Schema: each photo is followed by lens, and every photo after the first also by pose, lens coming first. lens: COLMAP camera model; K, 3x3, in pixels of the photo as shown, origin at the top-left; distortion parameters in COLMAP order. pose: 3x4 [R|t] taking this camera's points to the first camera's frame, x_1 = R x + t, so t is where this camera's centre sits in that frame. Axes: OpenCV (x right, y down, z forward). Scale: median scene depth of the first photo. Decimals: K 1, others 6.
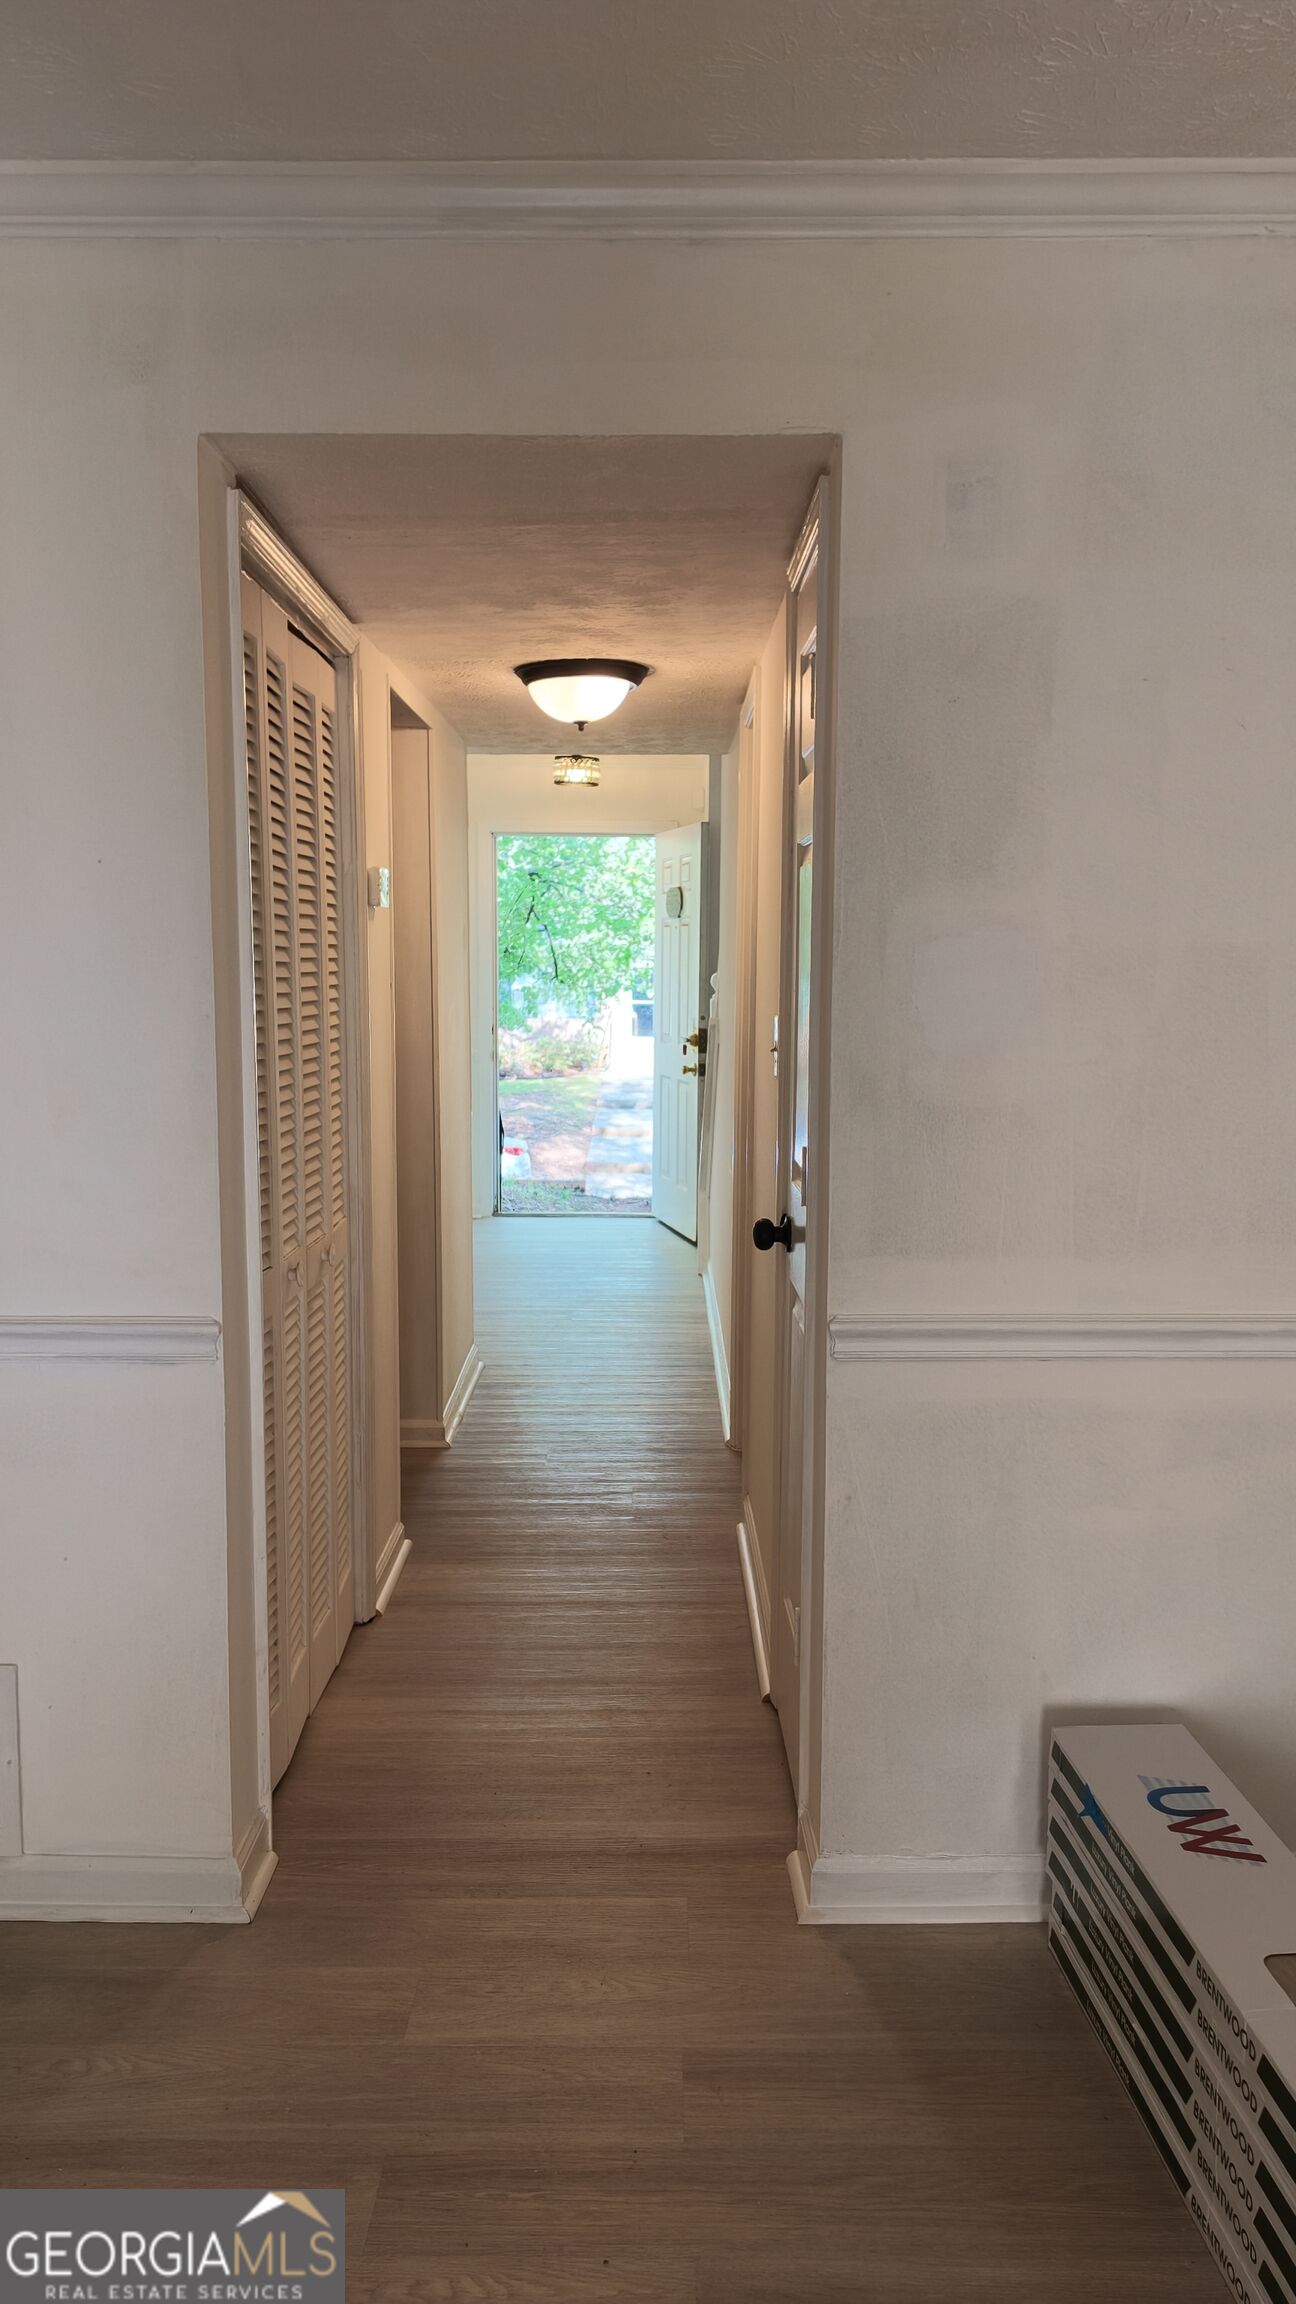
lens RADIAL K [[1682.9, 0, 648.0], [0, 1682.9, 1152.0], [0, 0, 1]] dist [0.071691, -0.097083]
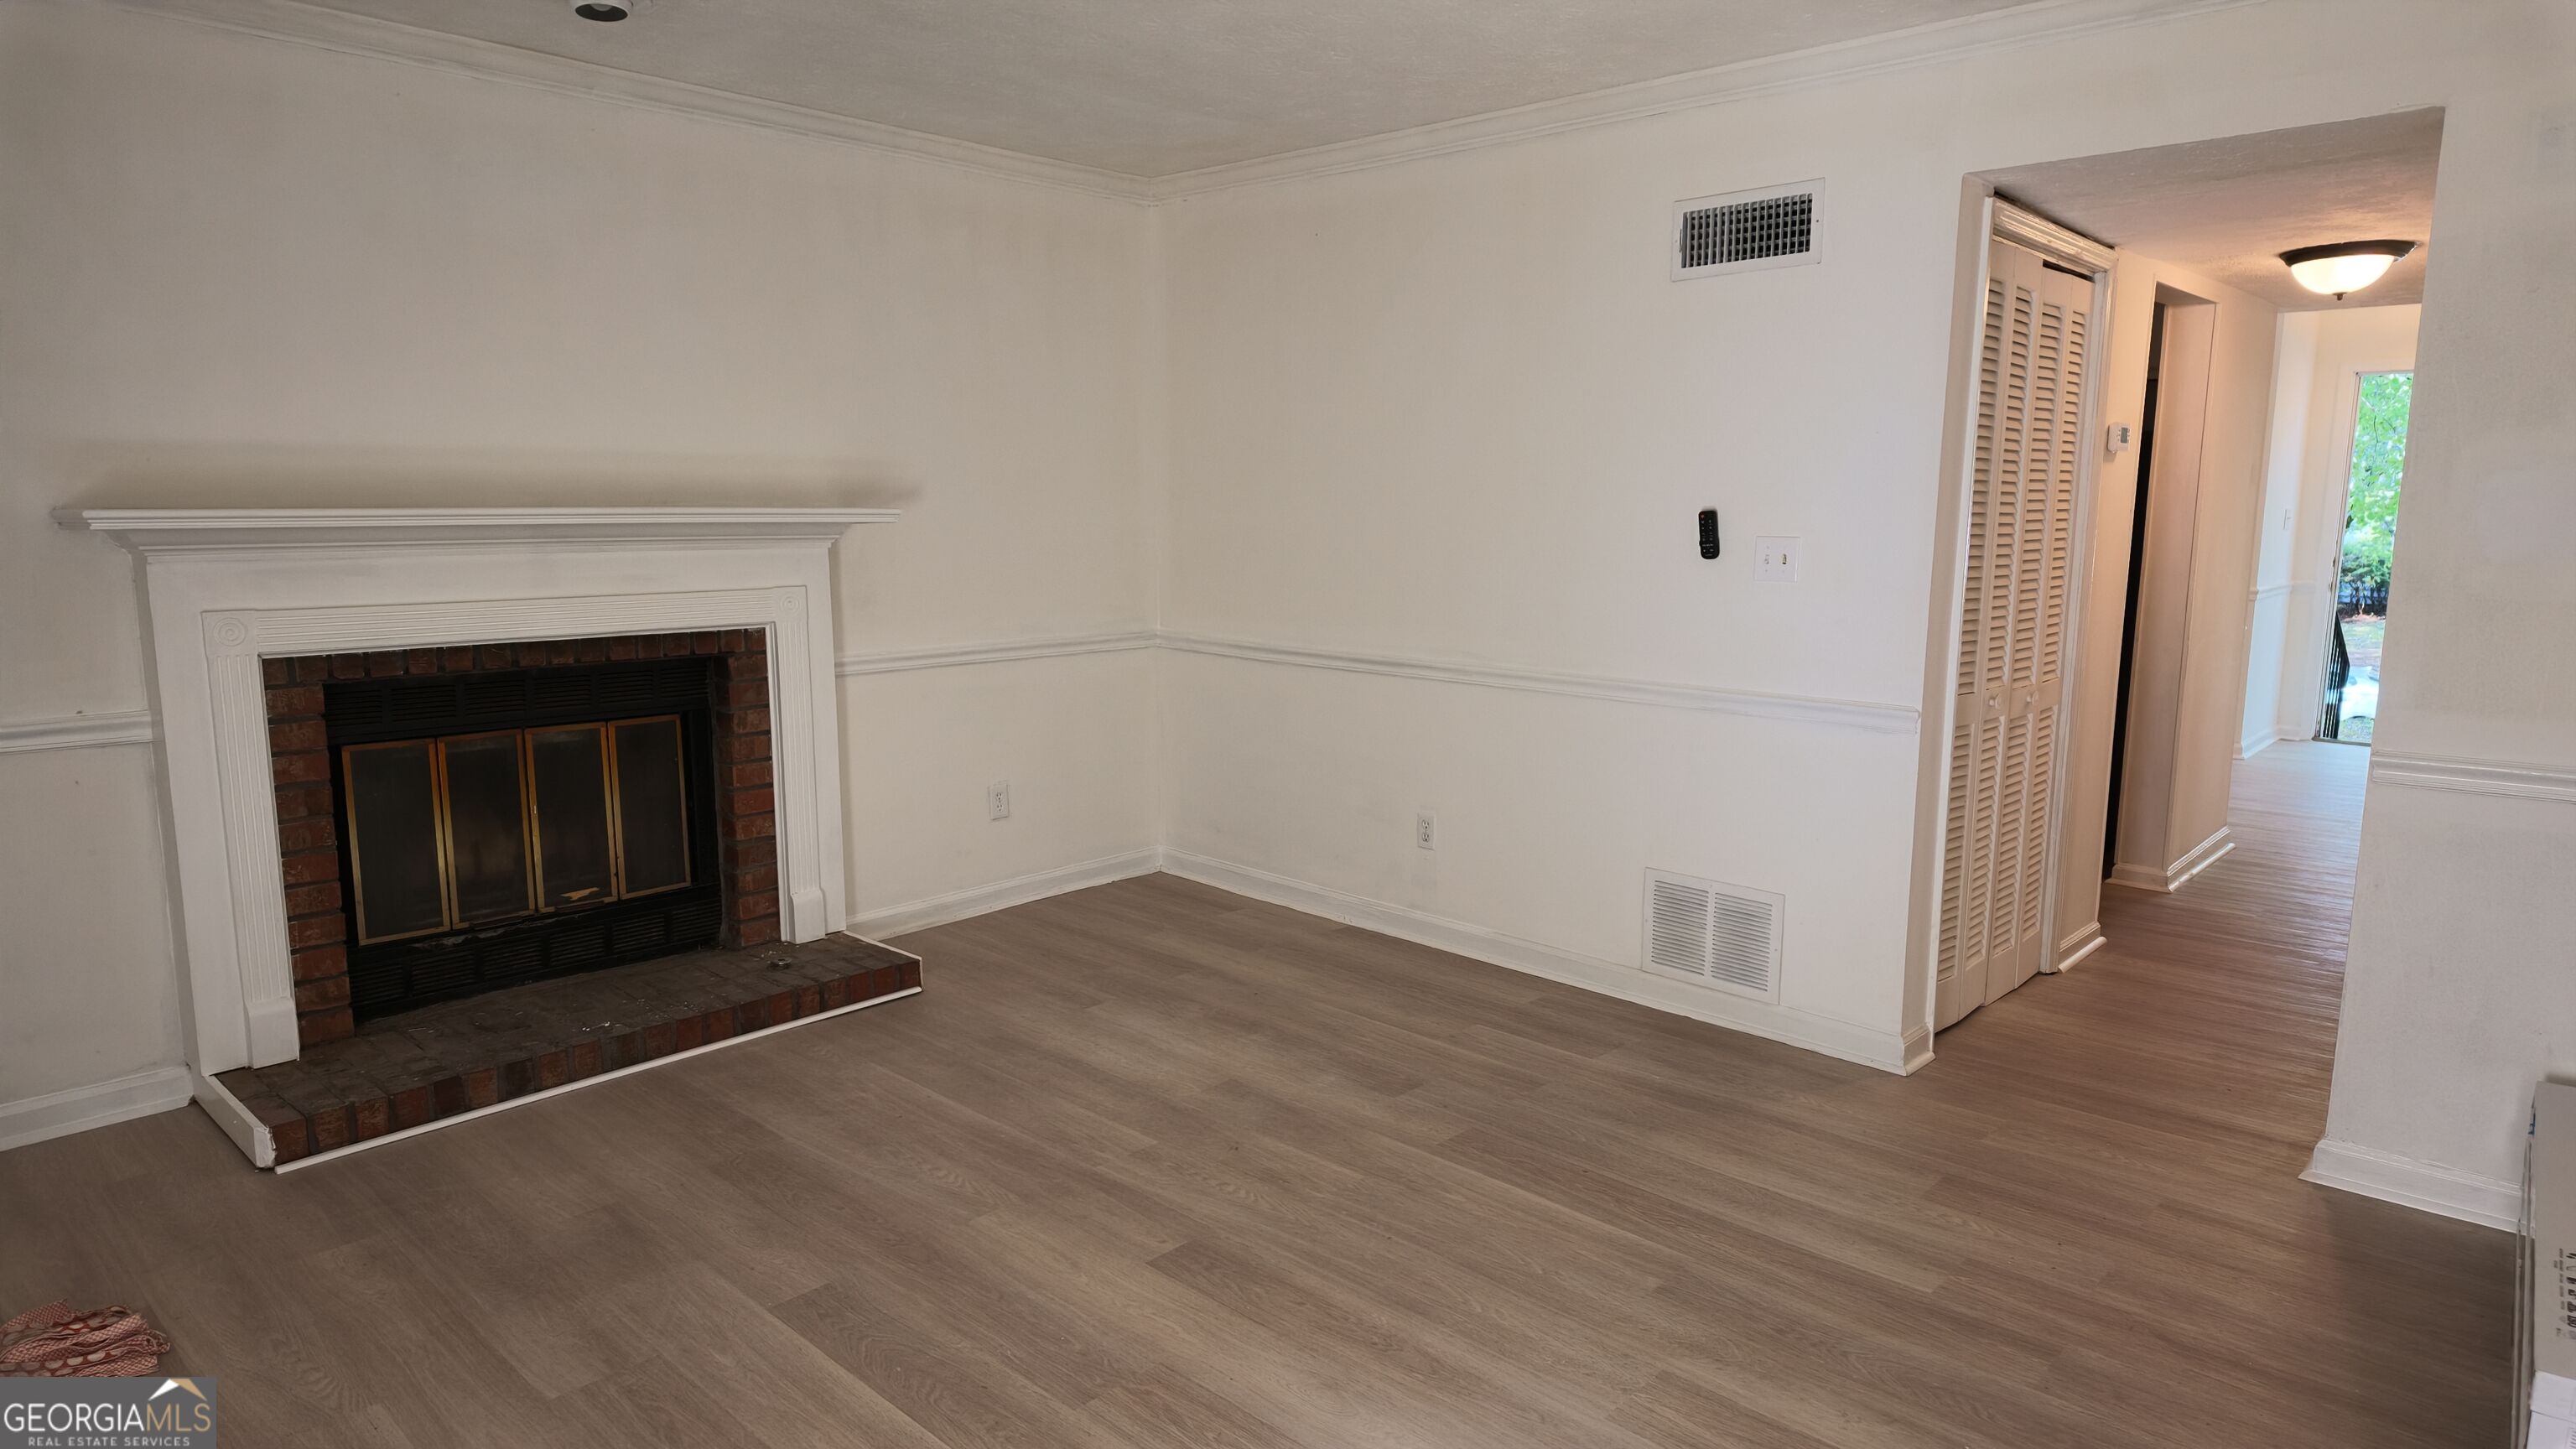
lens RADIAL K [[1489.9, 0, 1288.0], [0, 1489.9, 724.5], [0, 0, 1]] dist [0.003565, 0.001062]
pose [[0.731452, 0.104989, -0.673762, 0.200494], [-0.079459, 0.994468, 0.068700, 0.045074], [0.677248, 0.003286, 0.735748, -0.354330]]
